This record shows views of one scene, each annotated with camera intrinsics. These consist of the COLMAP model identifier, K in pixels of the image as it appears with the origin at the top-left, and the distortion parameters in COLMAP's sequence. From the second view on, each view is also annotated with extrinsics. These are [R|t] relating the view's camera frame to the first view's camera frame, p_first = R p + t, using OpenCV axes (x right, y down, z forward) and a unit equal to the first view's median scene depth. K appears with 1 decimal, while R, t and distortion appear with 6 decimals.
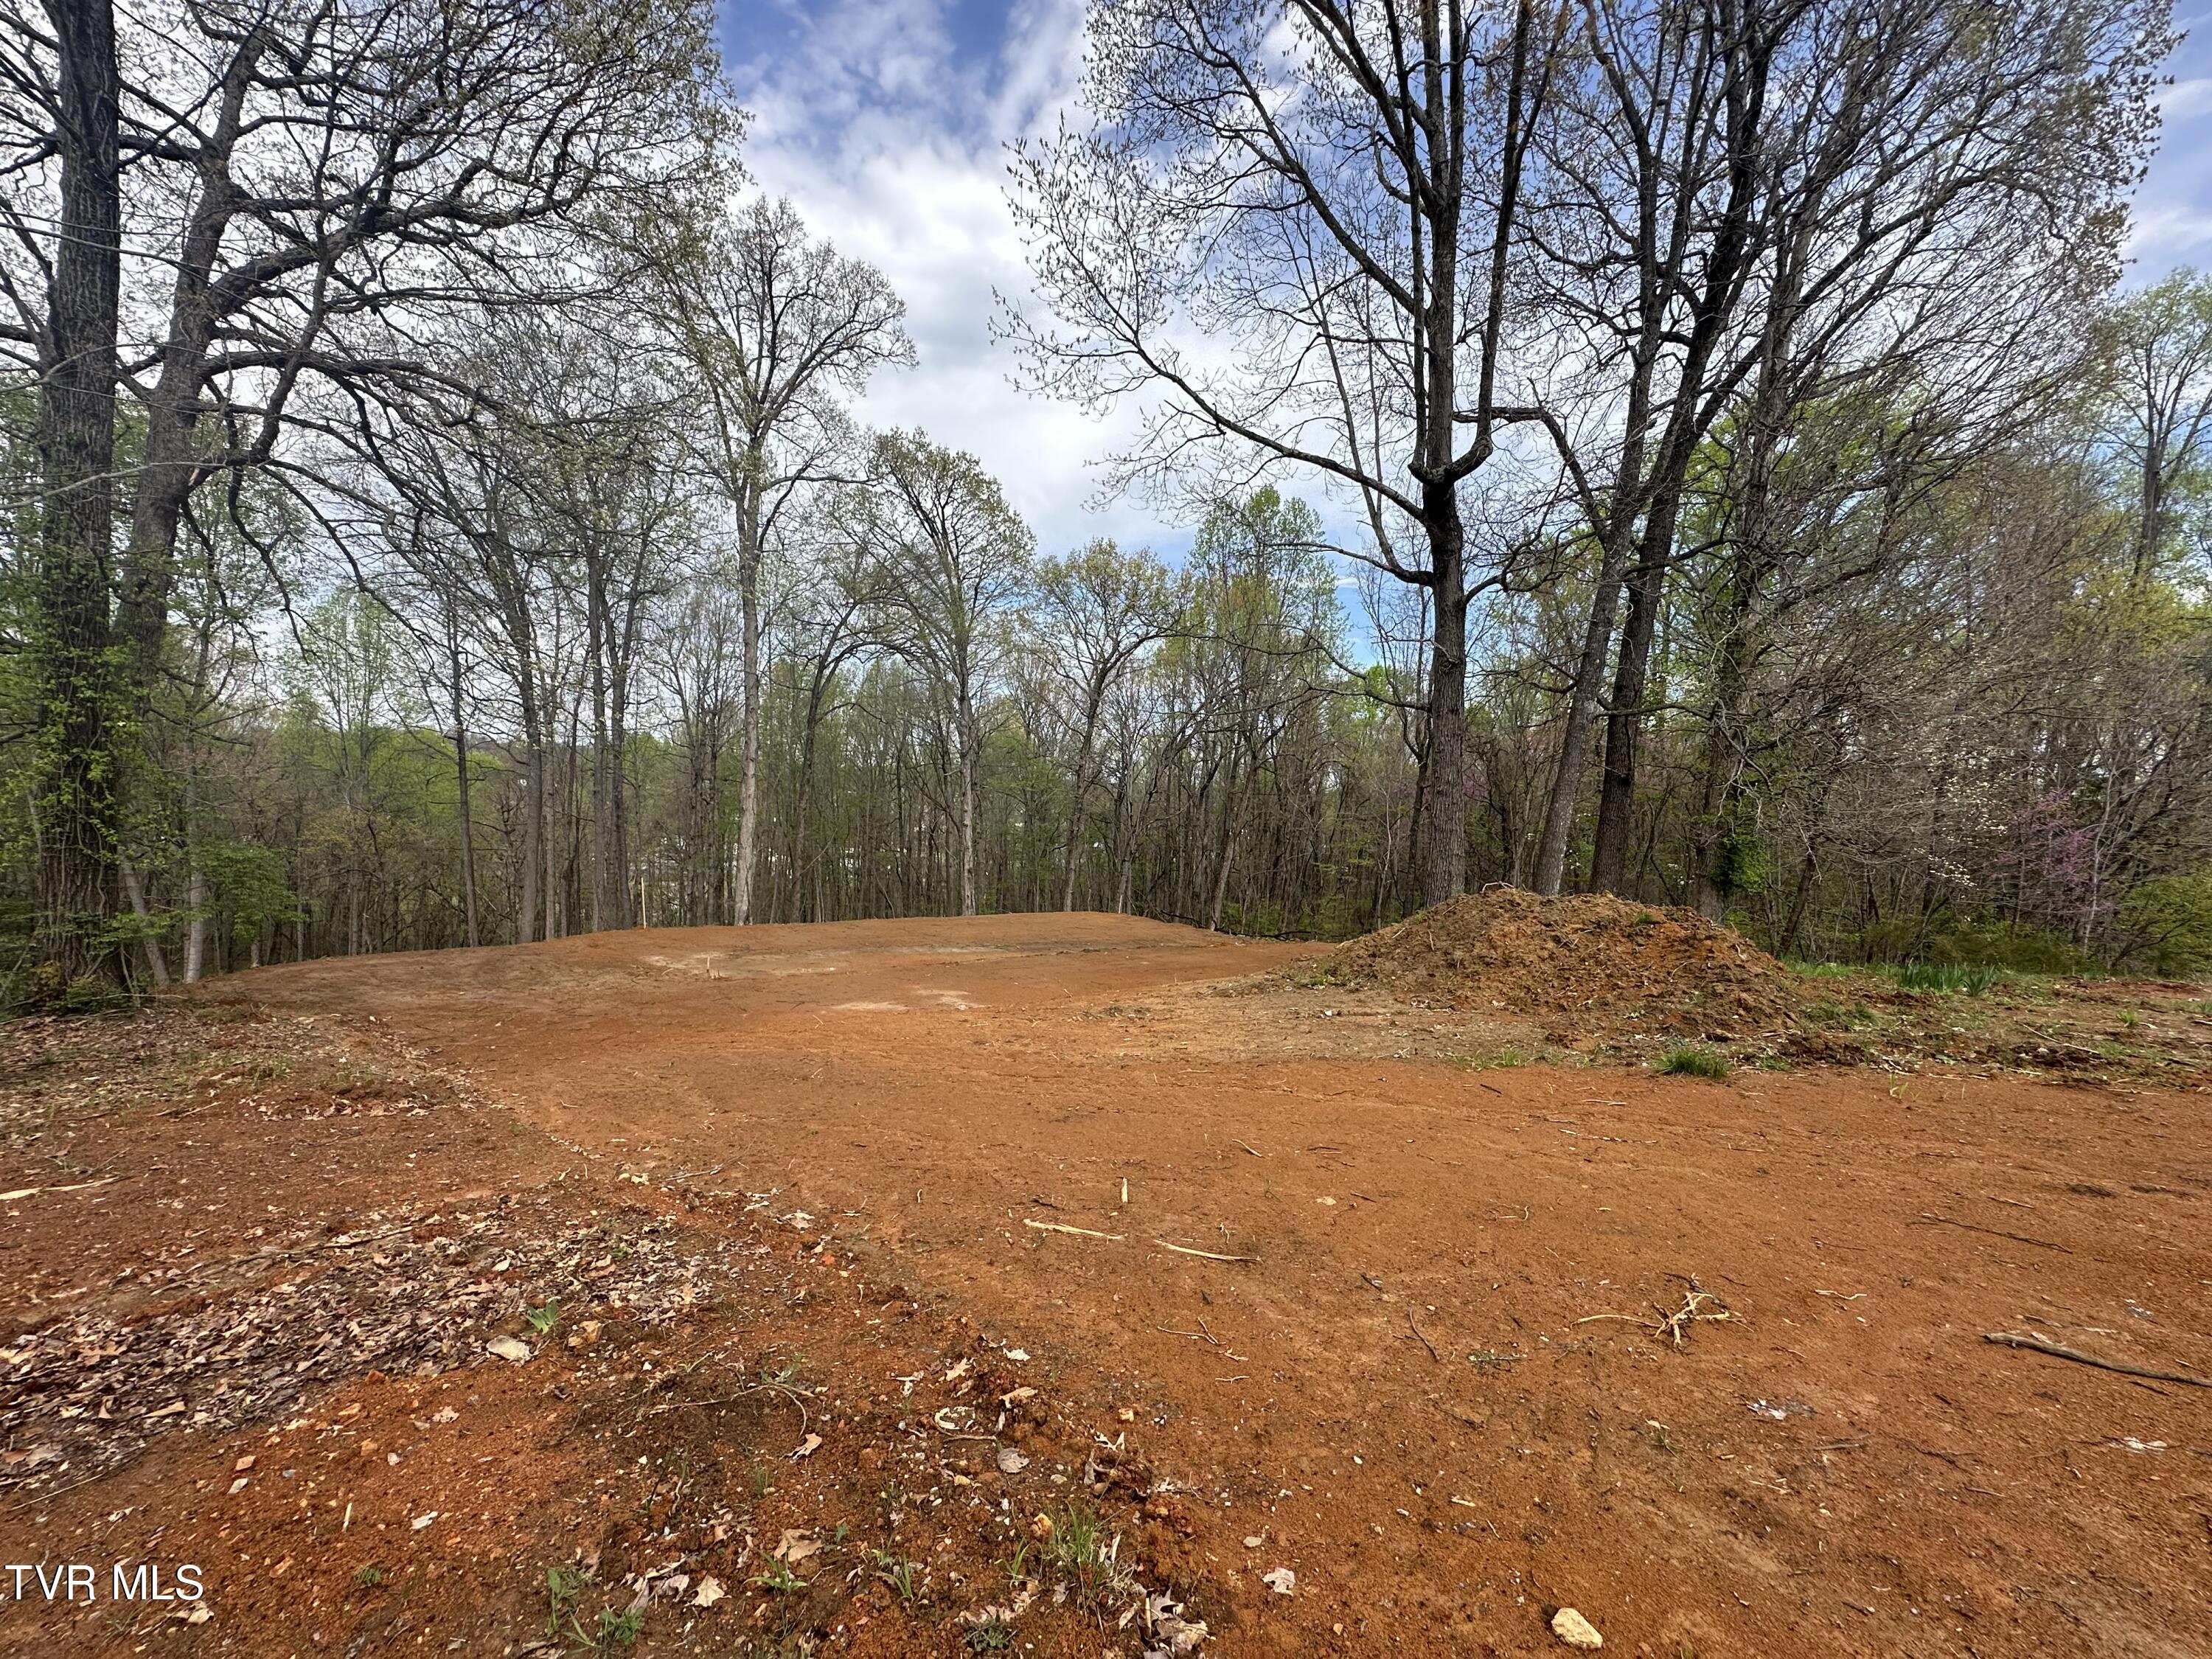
lens RADIAL K [[882.2, 0, 1109.3], [0, 882.2, 832.8], [0, 0, 1]] dist [-0.002651, 0.000433]
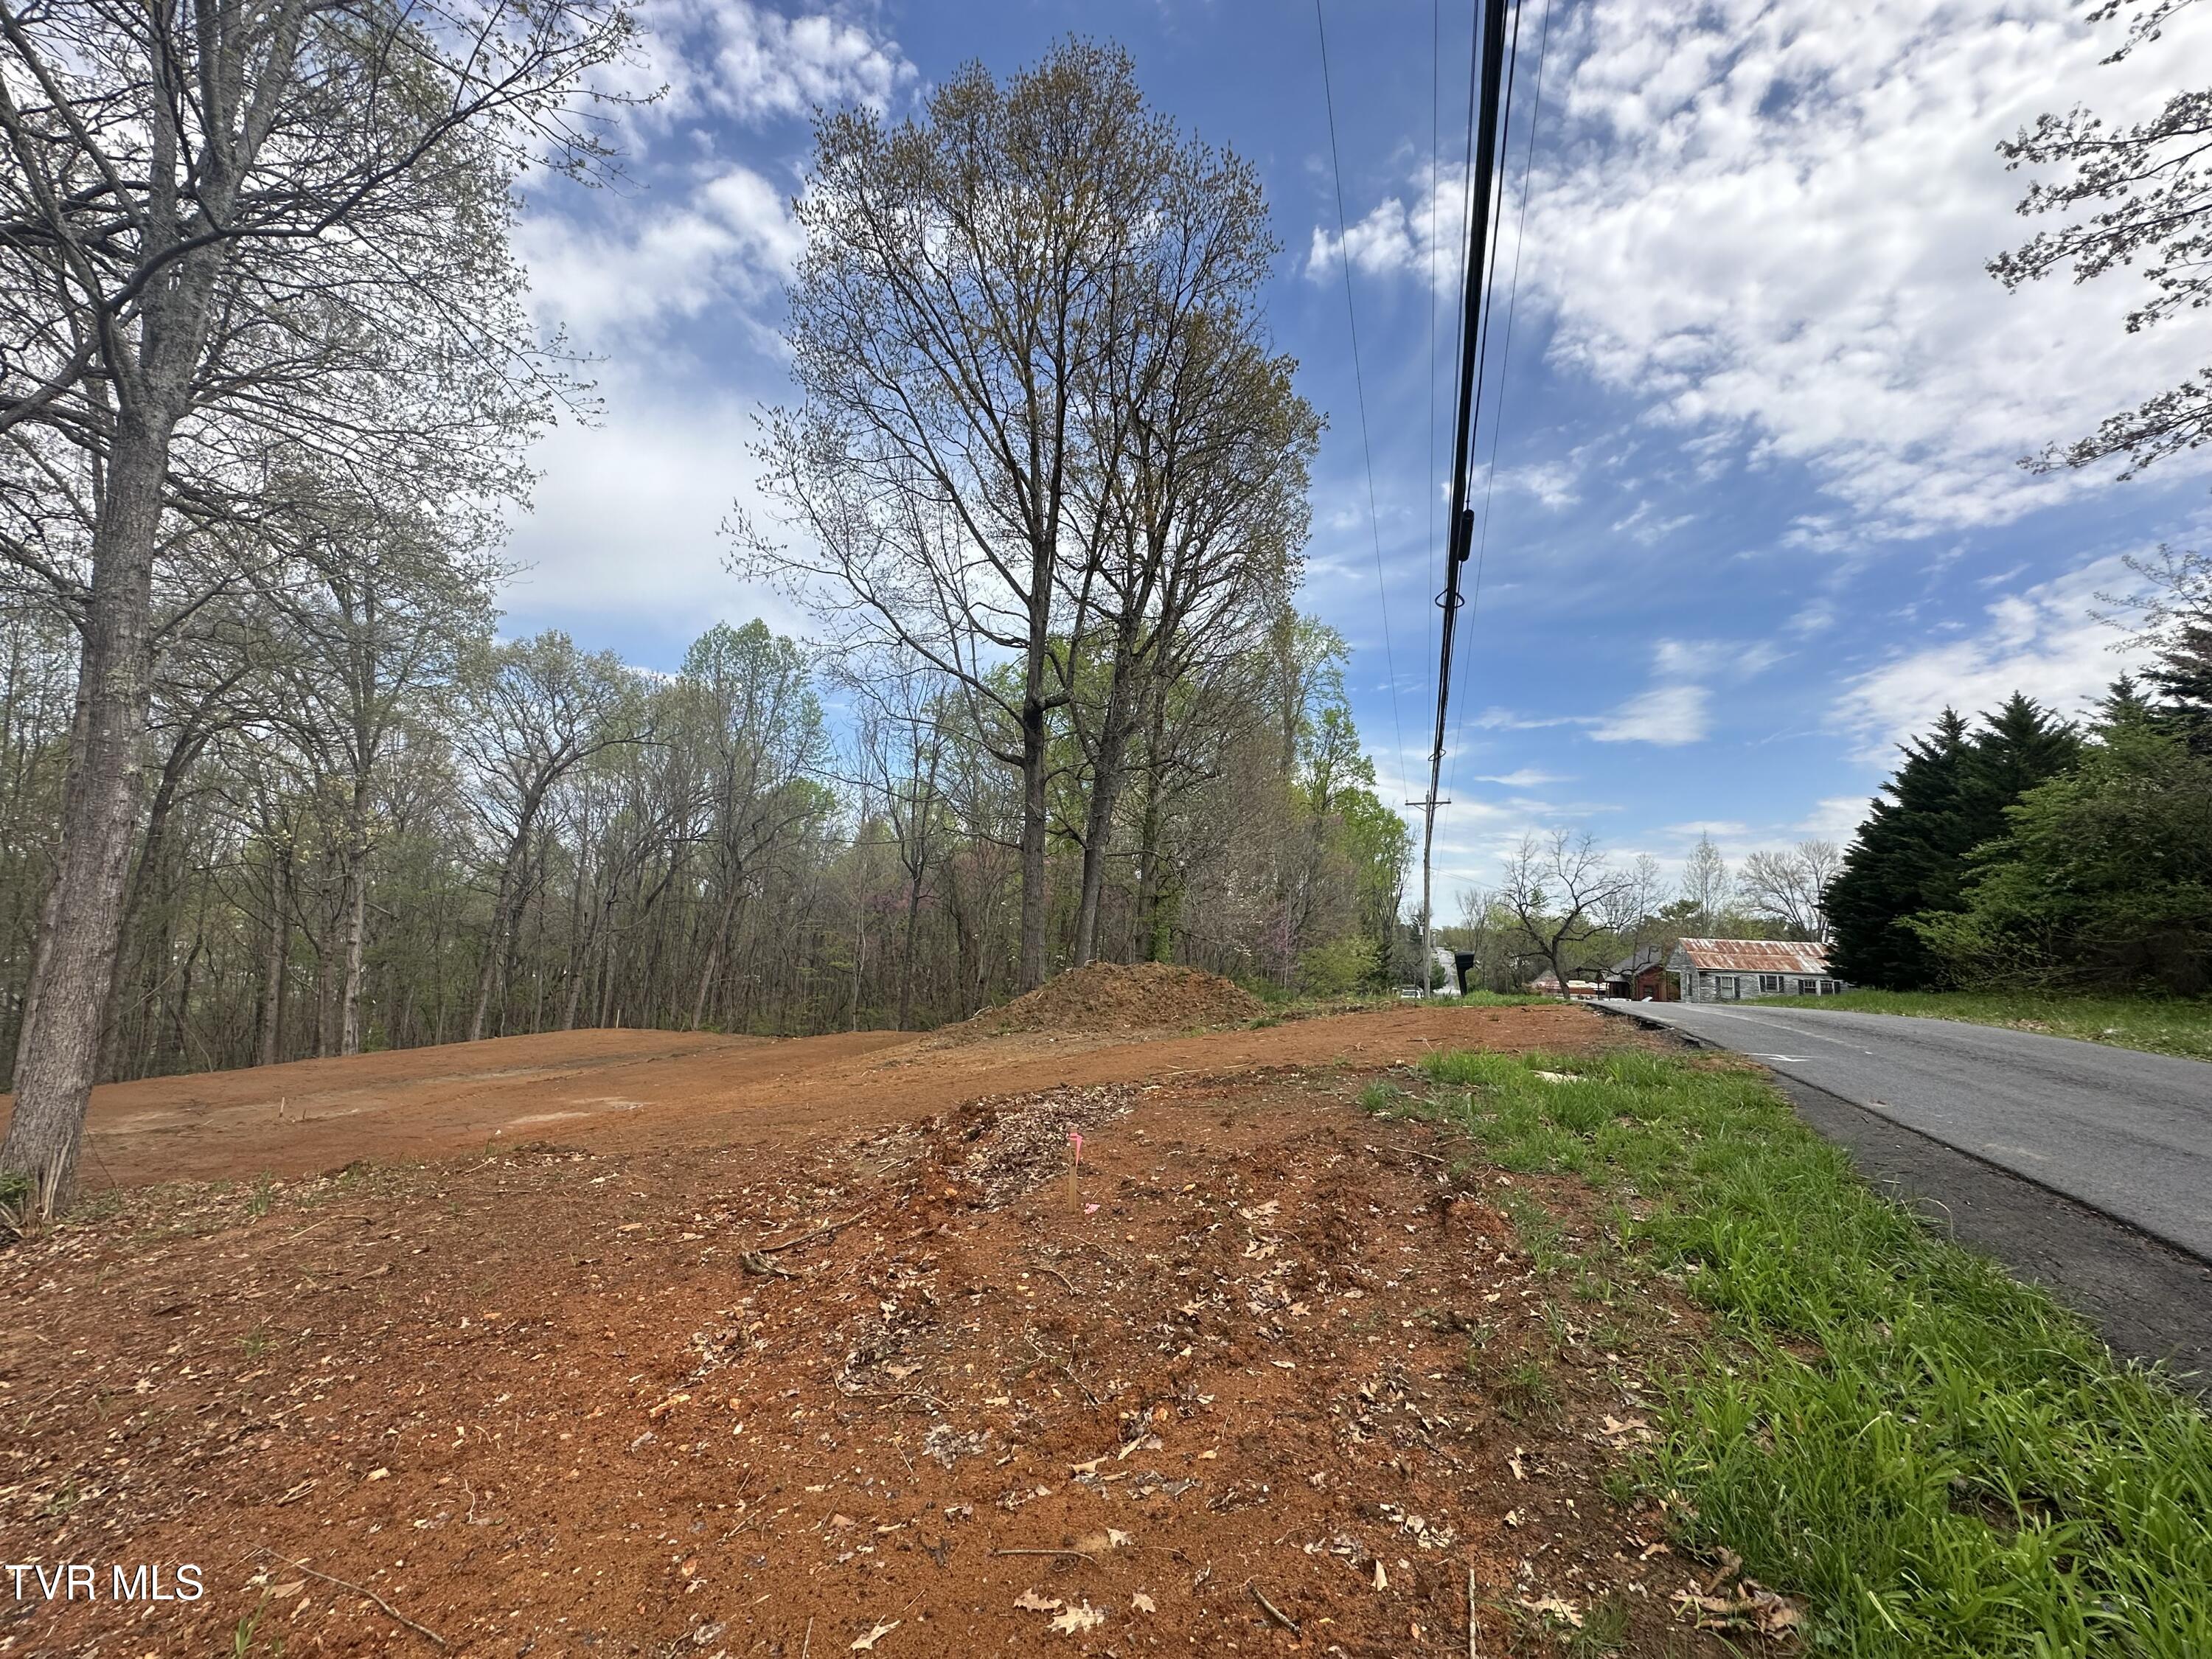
lens RADIAL K [[882.2, 0, 1109.3], [0, 882.2, 832.8], [0, 0, 1]] dist [-0.002651, 0.000433]
pose [[0.780042, 0.048880, 0.623816, -0.405605], [0.028601, 0.993117, -0.113582, 0.006851], [-0.625074, 0.106440, 0.773274, -0.215874]]
